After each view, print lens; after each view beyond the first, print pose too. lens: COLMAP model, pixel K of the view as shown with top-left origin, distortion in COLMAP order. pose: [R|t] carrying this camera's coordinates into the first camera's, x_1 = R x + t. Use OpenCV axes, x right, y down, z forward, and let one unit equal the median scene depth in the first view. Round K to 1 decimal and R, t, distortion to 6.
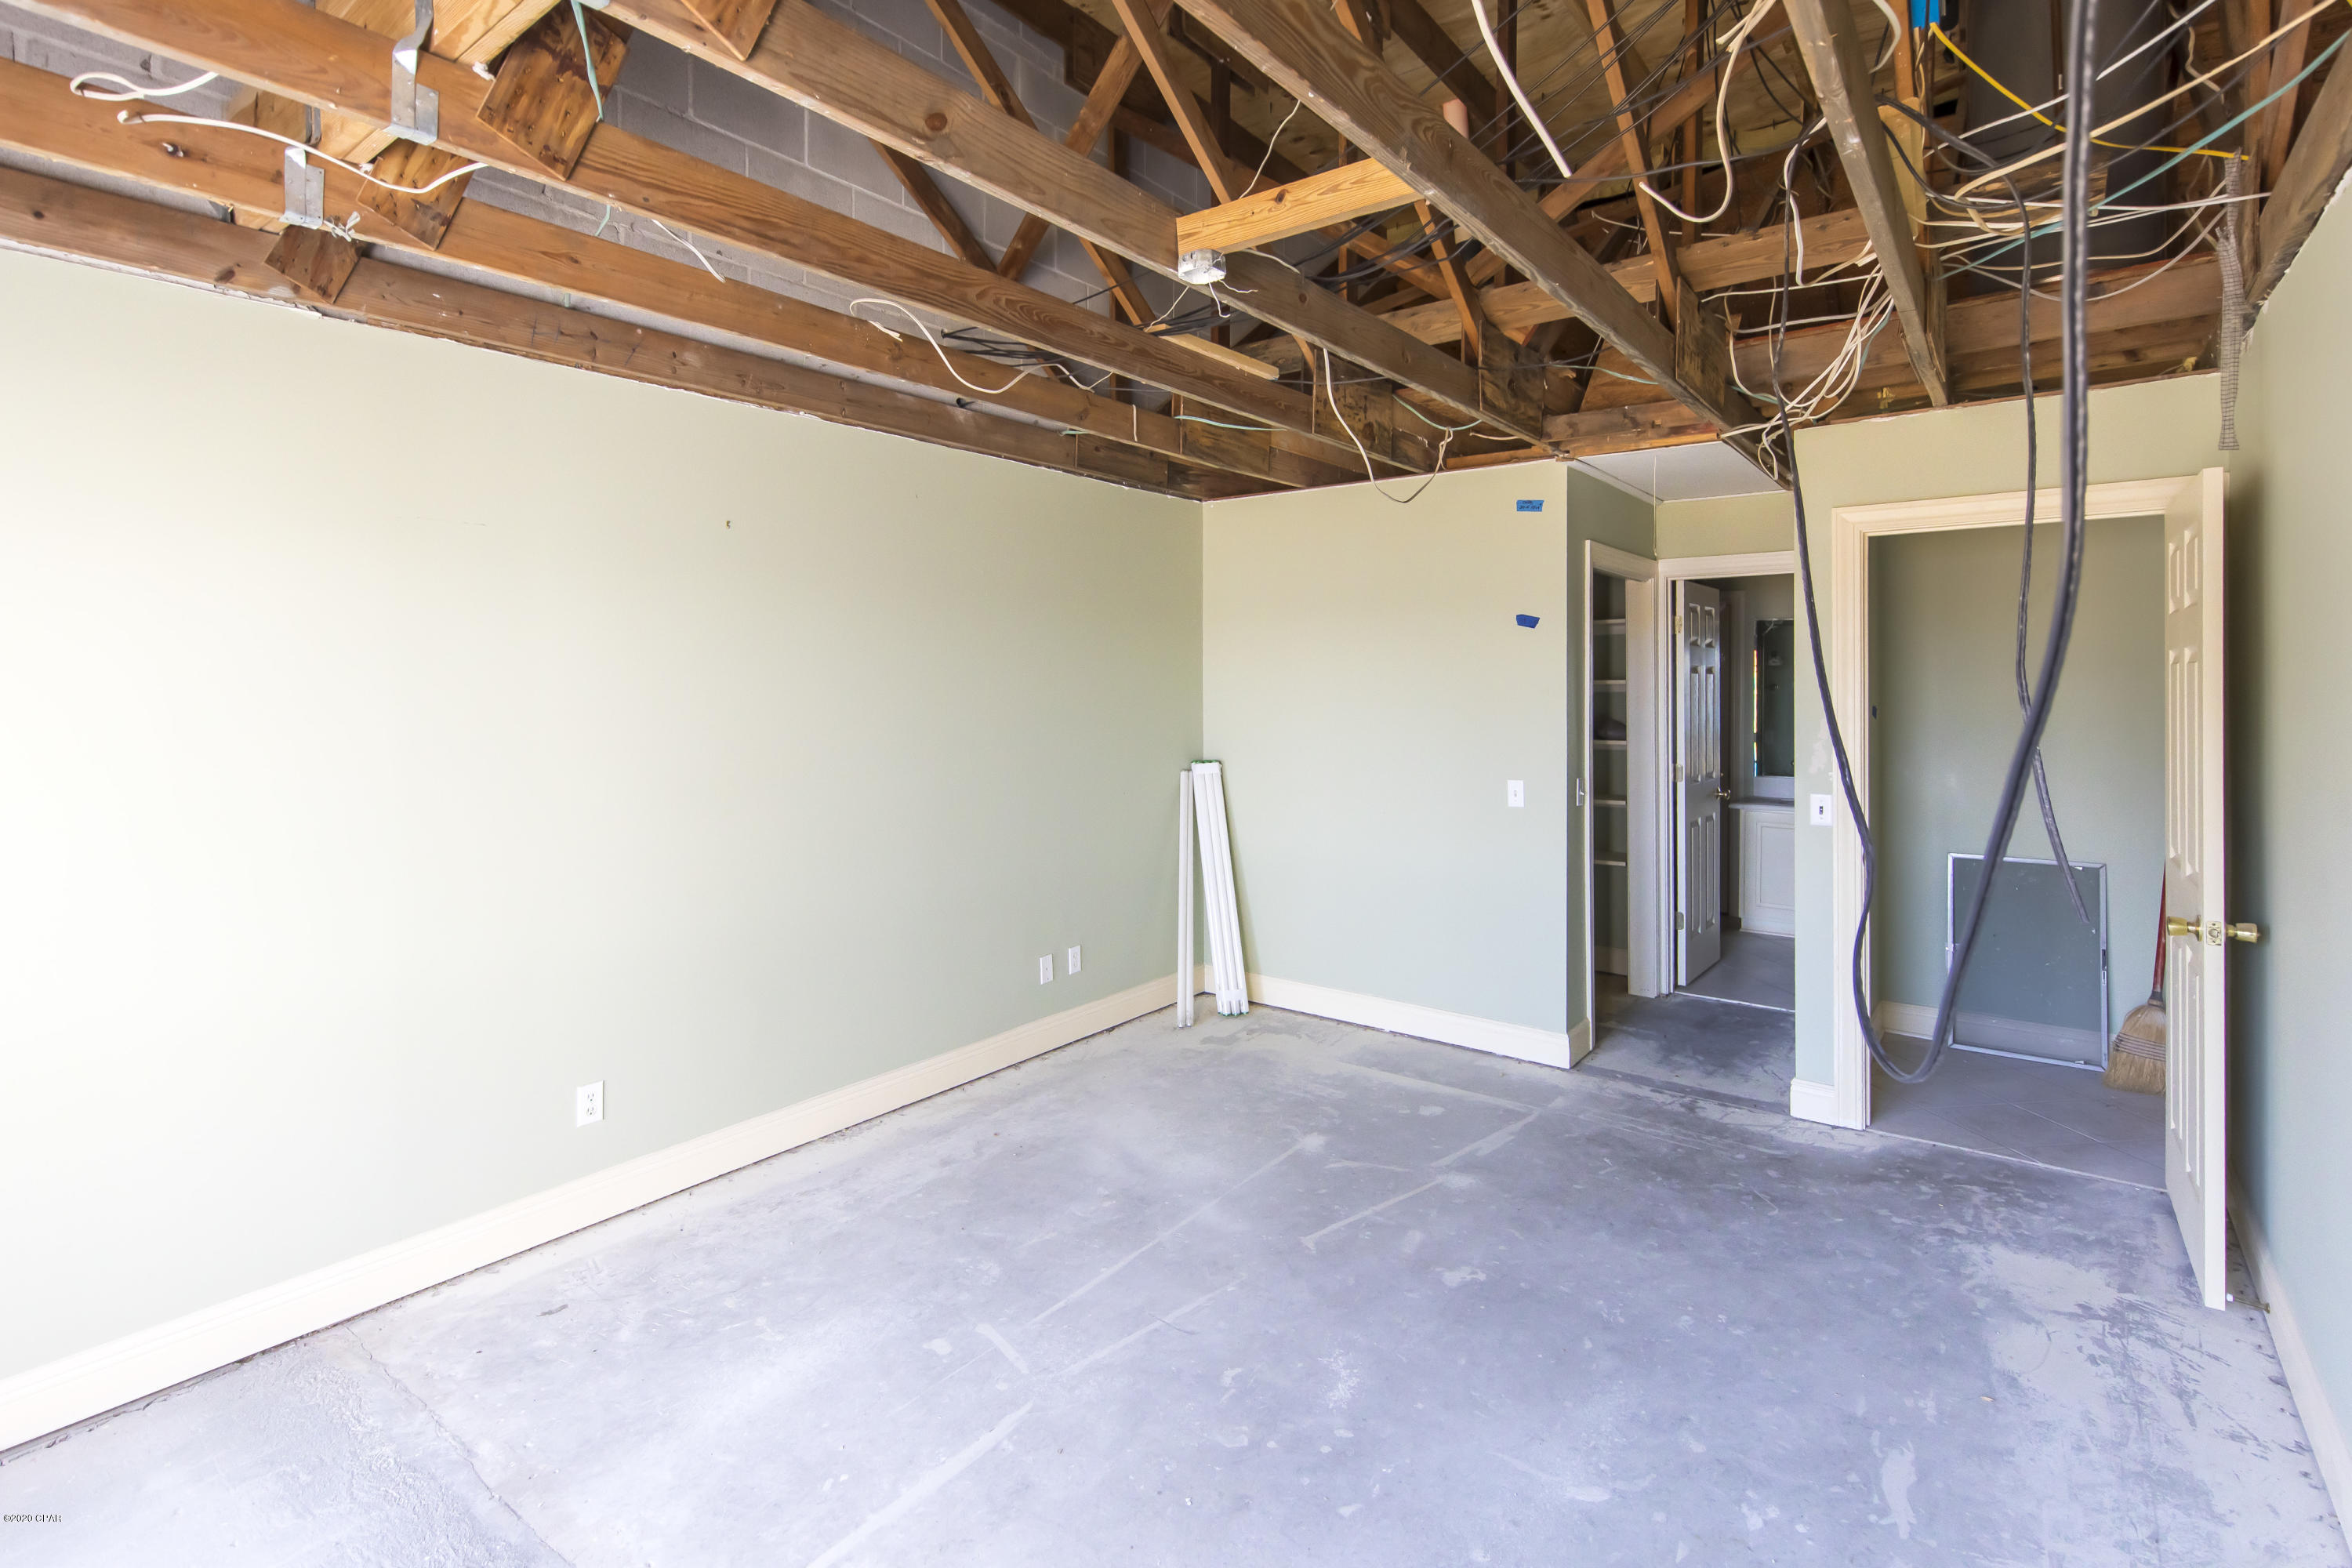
lens RADIAL K [[1113.3, 0, 1185.4], [0, 1113.3, 702.2], [0, 0, 1]] dist [0.010906, -0.001419]
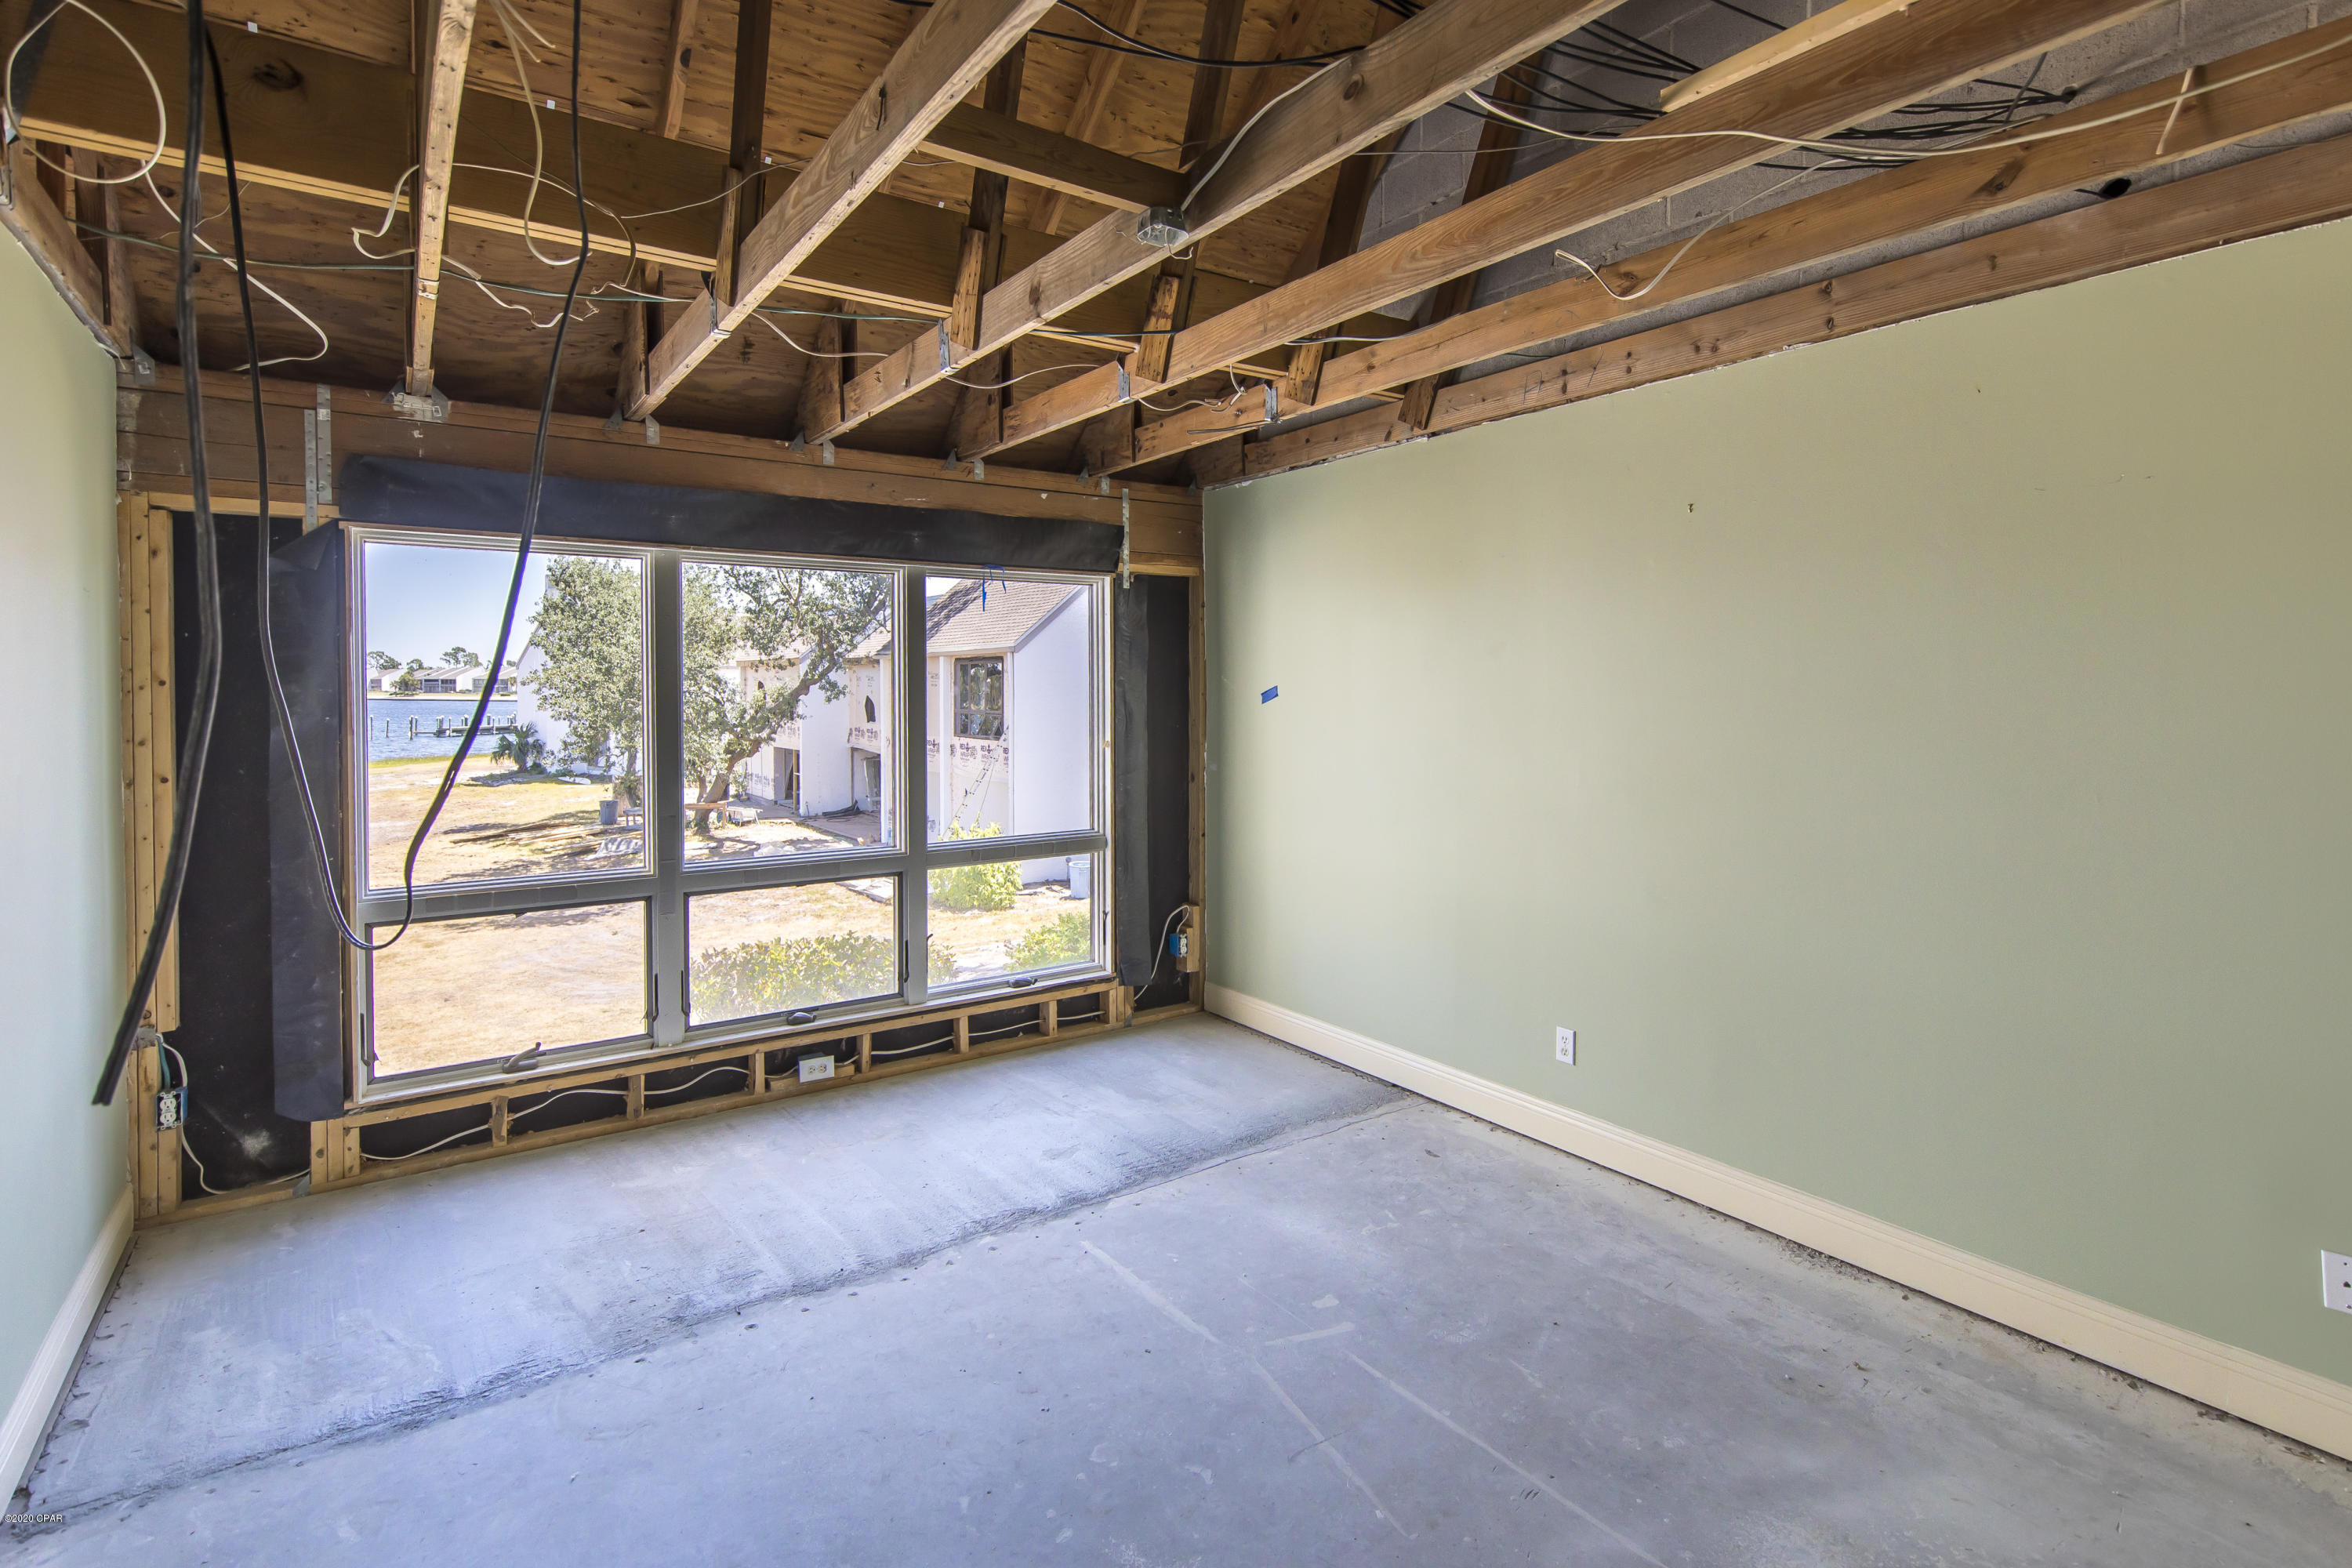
lens RADIAL K [[1113.3, 0, 1233.3], [0, 1113.3, 776.3], [0, 0, 1]] dist [0.010906, -0.001419]
pose [[-0.259339, 0.083199, -0.962196, 0.628869], [-0.019571, 0.995625, 0.091364, -0.019802], [0.965588, 0.042525, -0.256576, 0.924255]]
